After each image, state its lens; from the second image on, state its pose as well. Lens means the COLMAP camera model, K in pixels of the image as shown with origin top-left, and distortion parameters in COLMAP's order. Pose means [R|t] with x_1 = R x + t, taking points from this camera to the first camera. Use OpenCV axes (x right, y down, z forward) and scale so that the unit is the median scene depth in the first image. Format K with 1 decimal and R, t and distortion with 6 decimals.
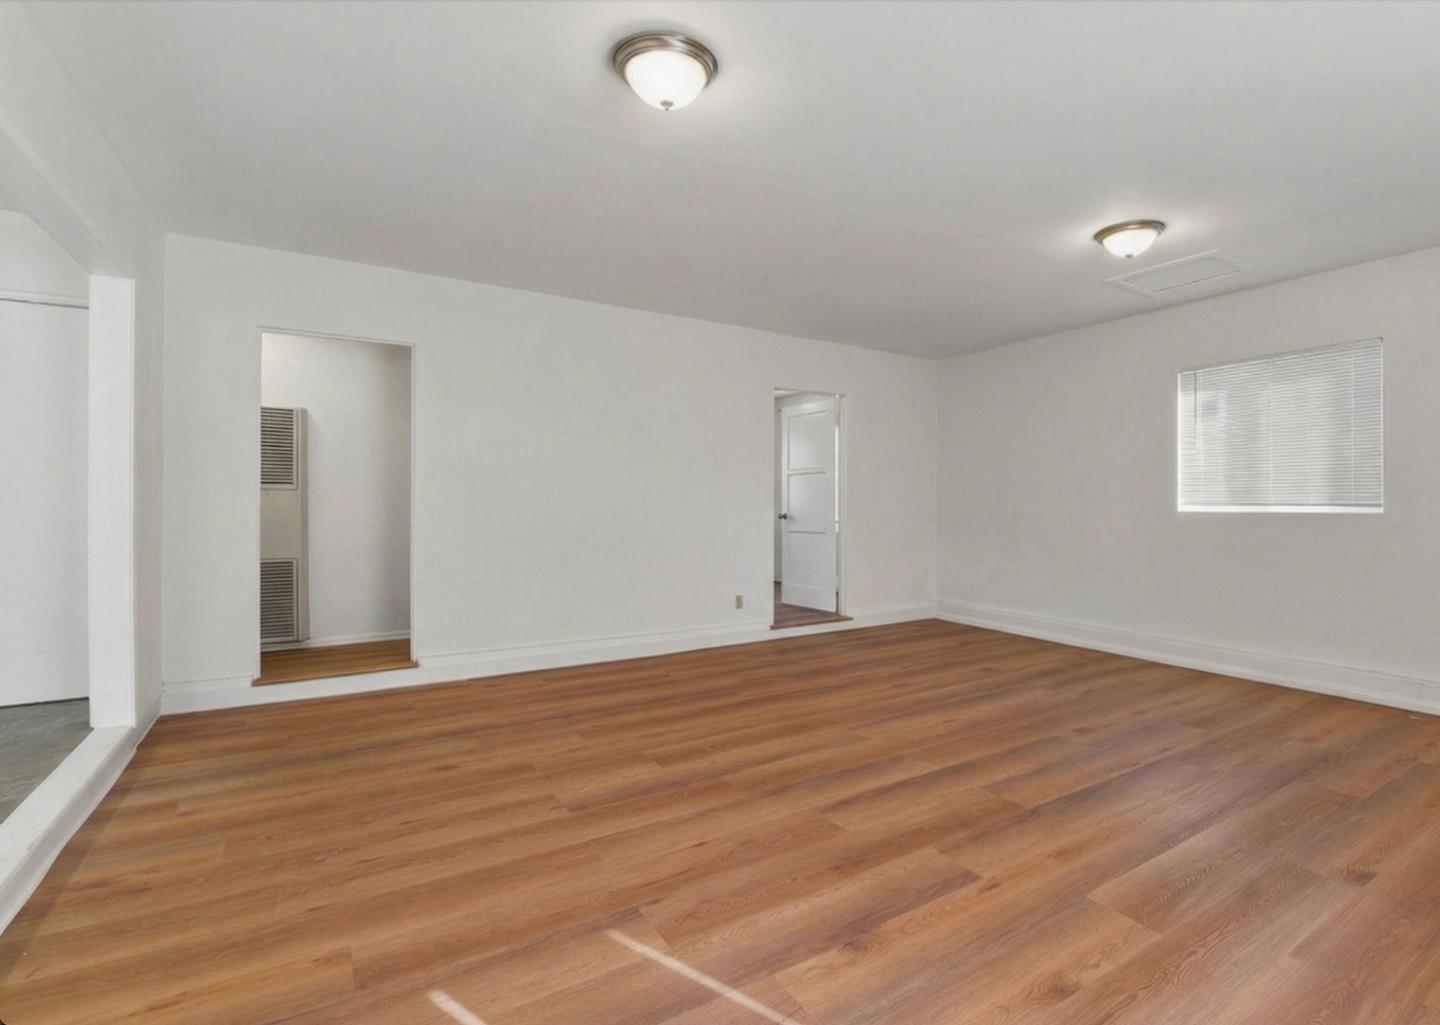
lens RADIAL K [[663.8, 0, 720.0], [0, 663.8, 512.5], [0, 0, 1]] dist [-0.000965, -0.000231]
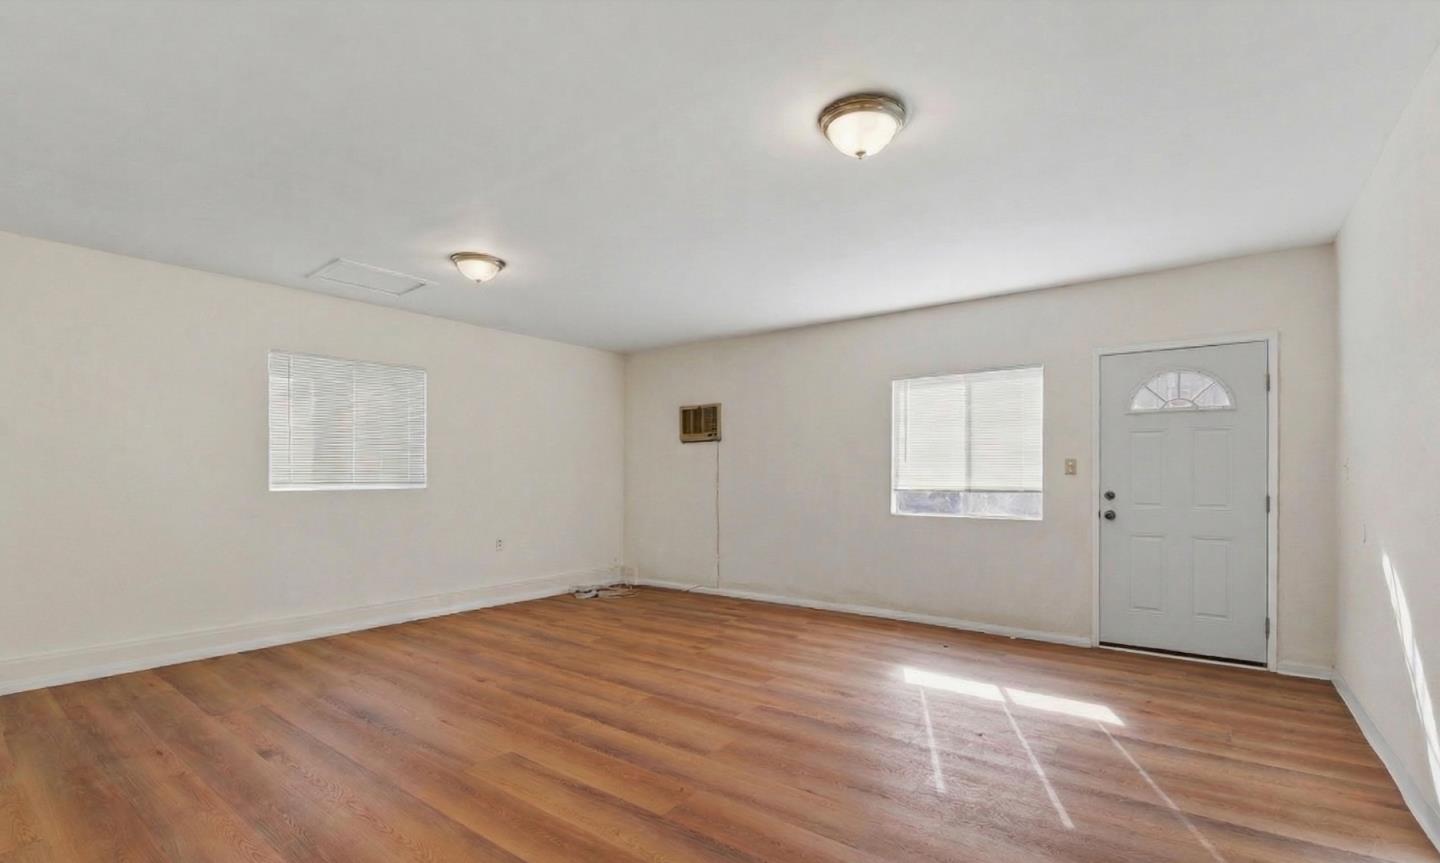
lens RADIAL K [[663.9, 0, 722.9], [0, 663.9, 479.7], [0, 0, 1]] dist [0.000325, 0.000016]
pose [[-0.362431, -0.006300, 0.931989, -0.779542], [0.016844, 0.999770, 0.013309, -0.032214], [-0.931858, 0.020522, -0.362242, 1.160329]]
